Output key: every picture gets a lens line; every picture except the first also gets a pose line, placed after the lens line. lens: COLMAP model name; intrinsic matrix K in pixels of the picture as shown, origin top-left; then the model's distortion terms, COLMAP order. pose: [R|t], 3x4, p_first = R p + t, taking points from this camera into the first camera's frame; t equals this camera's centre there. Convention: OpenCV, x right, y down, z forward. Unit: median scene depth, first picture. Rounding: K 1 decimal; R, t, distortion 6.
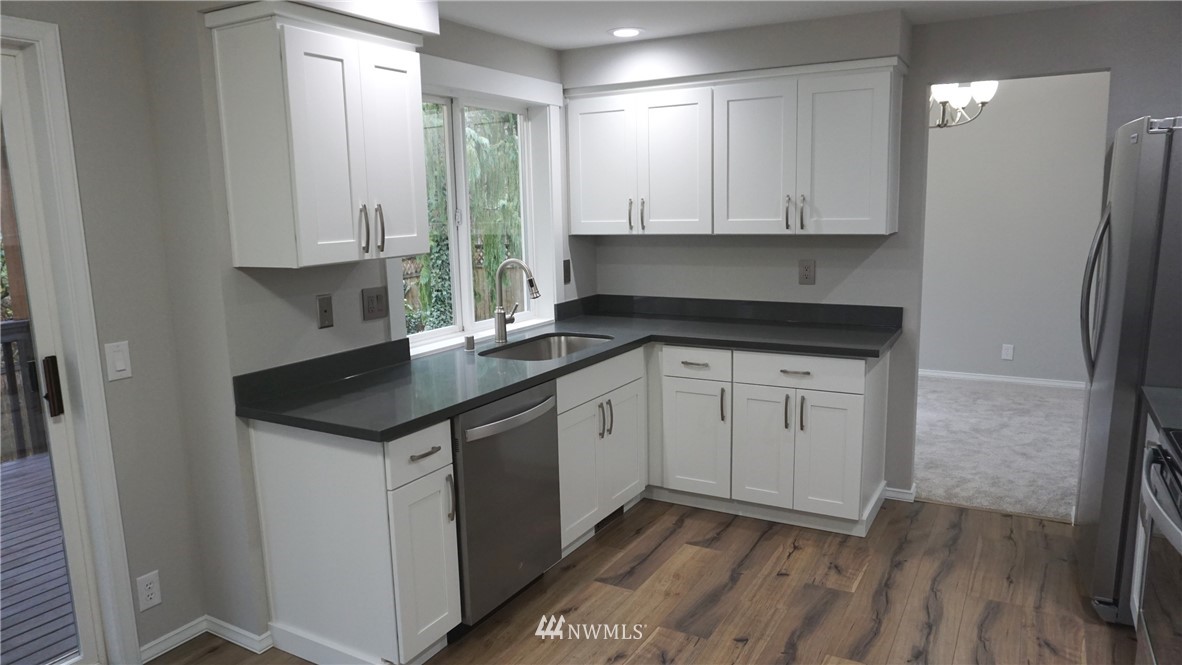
lens RADIAL K [[781.4, 0, 592.7], [0, 781.4, 336.1], [0, 0, 1]] dist [-0.051013, 0.029359]
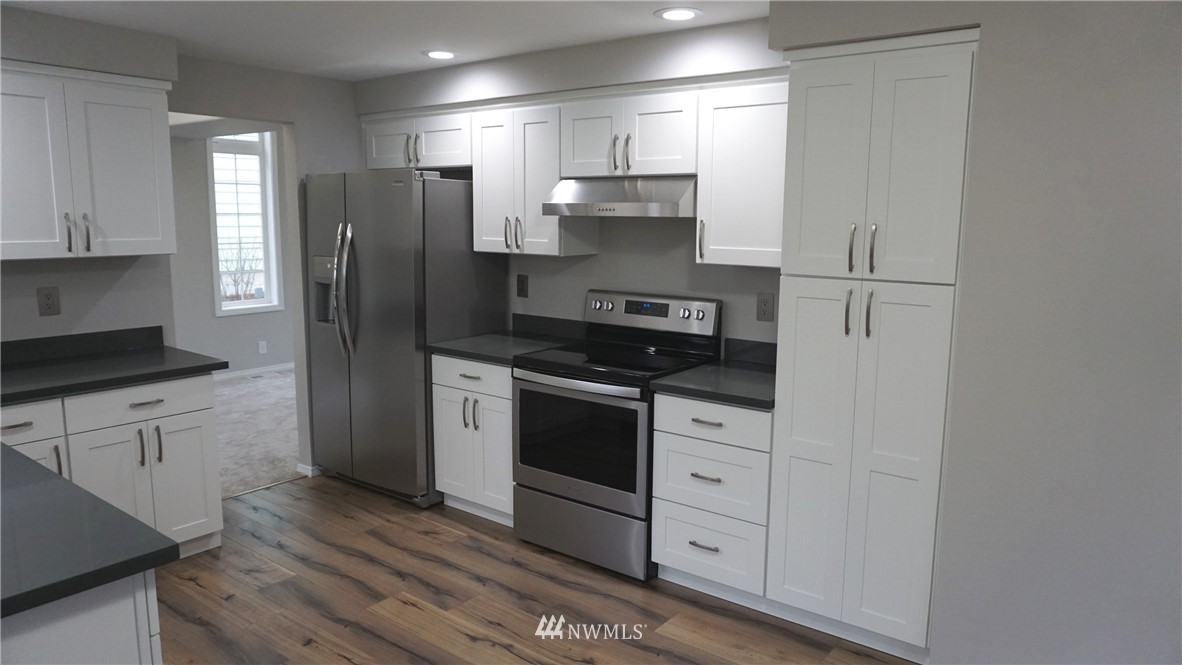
lens RADIAL K [[781.4, 0, 590.6], [0, 781.4, 336.2], [0, 0, 1]] dist [-0.051013, 0.029359]
pose [[0.139738, -0.128694, 0.981790, -0.537890], [0.153164, 0.982394, 0.106973, -0.047650], [-0.978271, 0.135426, 0.156989, 0.308355]]
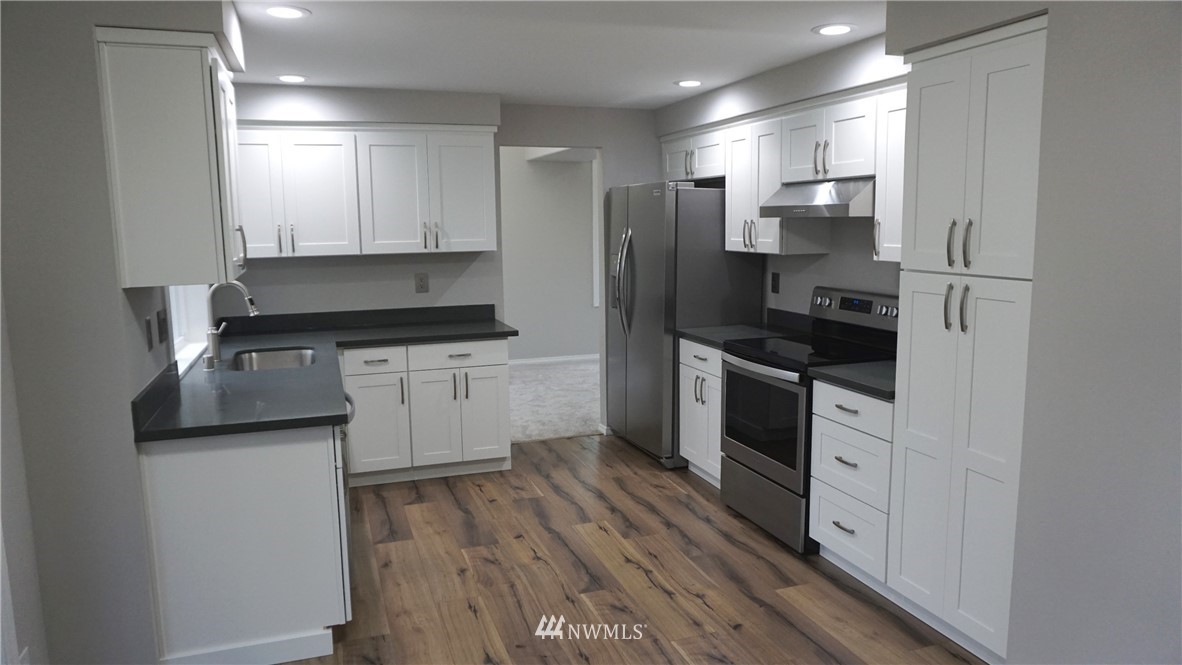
lens RADIAL K [[781.4, 0, 588.7], [0, 781.4, 334.6], [0, 0, 1]] dist [-0.051013, 0.029359]
pose [[0.658477, -0.092552, 0.746889, -0.556536], [0.123382, 0.992258, 0.014180, 0.018589], [-0.742418, 0.082815, 0.664798, -0.045503]]
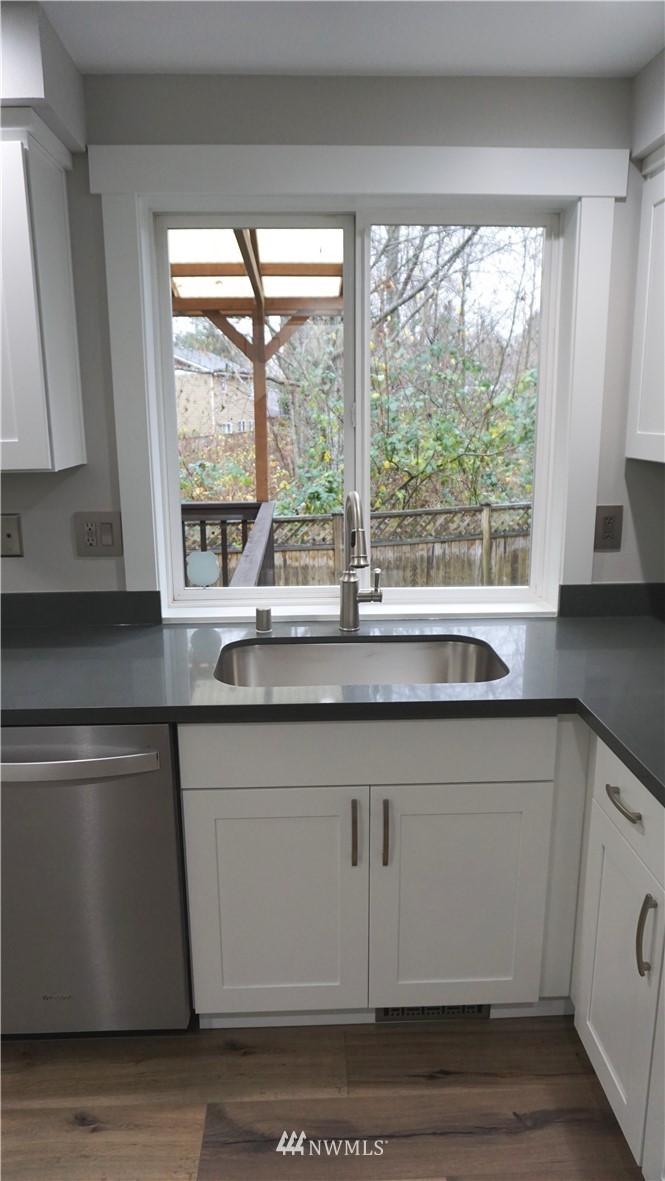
lens RADIAL K [[780.7, 0, 331.9], [0, 780.7, 591.2], [0, 0, 1]] dist [-0.051013, 0.029359]
pose [[0.532555, 0.205842, -0.820984, 0.358508], [-0.147658, 0.977697, 0.149352, -0.108756], [0.833416, 0.041686, 0.551072, 0.670088]]
